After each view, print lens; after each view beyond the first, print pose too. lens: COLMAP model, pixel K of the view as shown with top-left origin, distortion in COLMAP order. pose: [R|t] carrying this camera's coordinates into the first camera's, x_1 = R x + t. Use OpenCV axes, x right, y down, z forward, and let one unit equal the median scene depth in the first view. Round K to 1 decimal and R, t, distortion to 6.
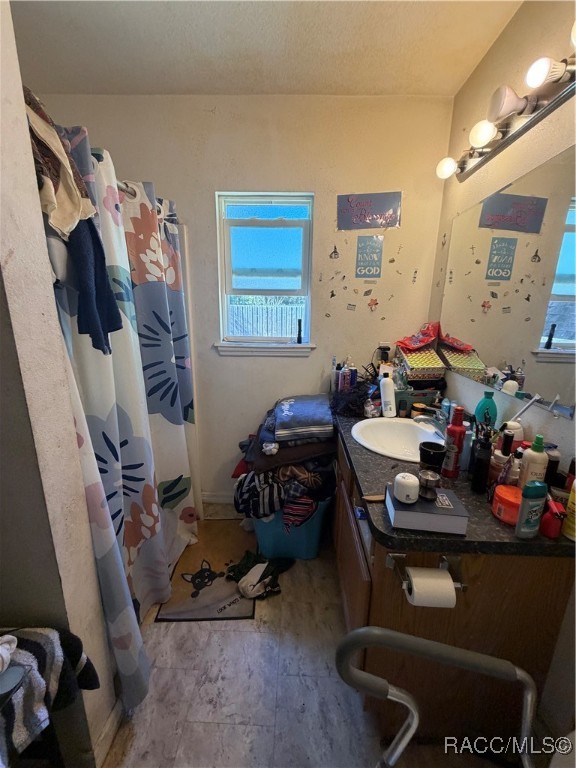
lens RADIAL K [[305.5, 0, 288.0], [0, 305.5, 384.0], [0, 0, 1]] dist [-0.001486, 0.000480]
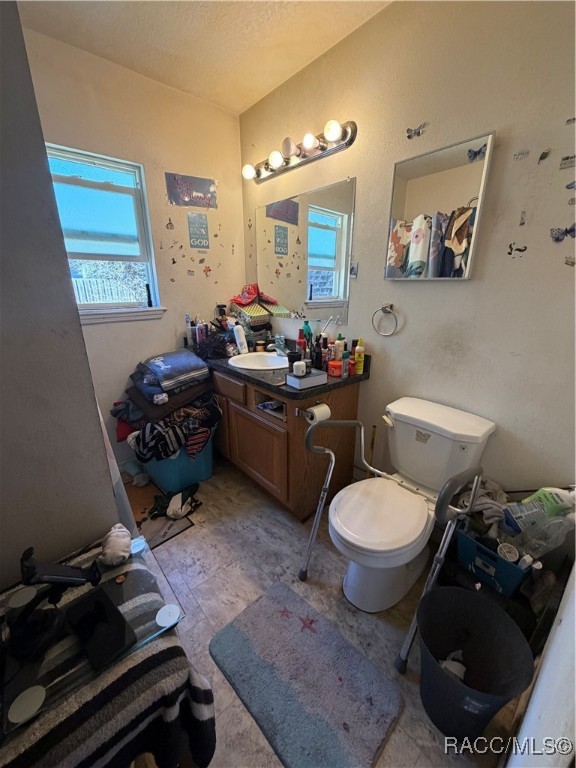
lens RADIAL K [[305.5, 0, 288.0], [0, 305.5, 384.0], [0, 0, 1]] dist [-0.001486, 0.000480]
pose [[0.737705, -0.225269, 0.636431, -0.421845], [0.170546, 0.974297, 0.147174, 0.069810], [-0.653227, -0.000030, 0.757163, -0.176521]]
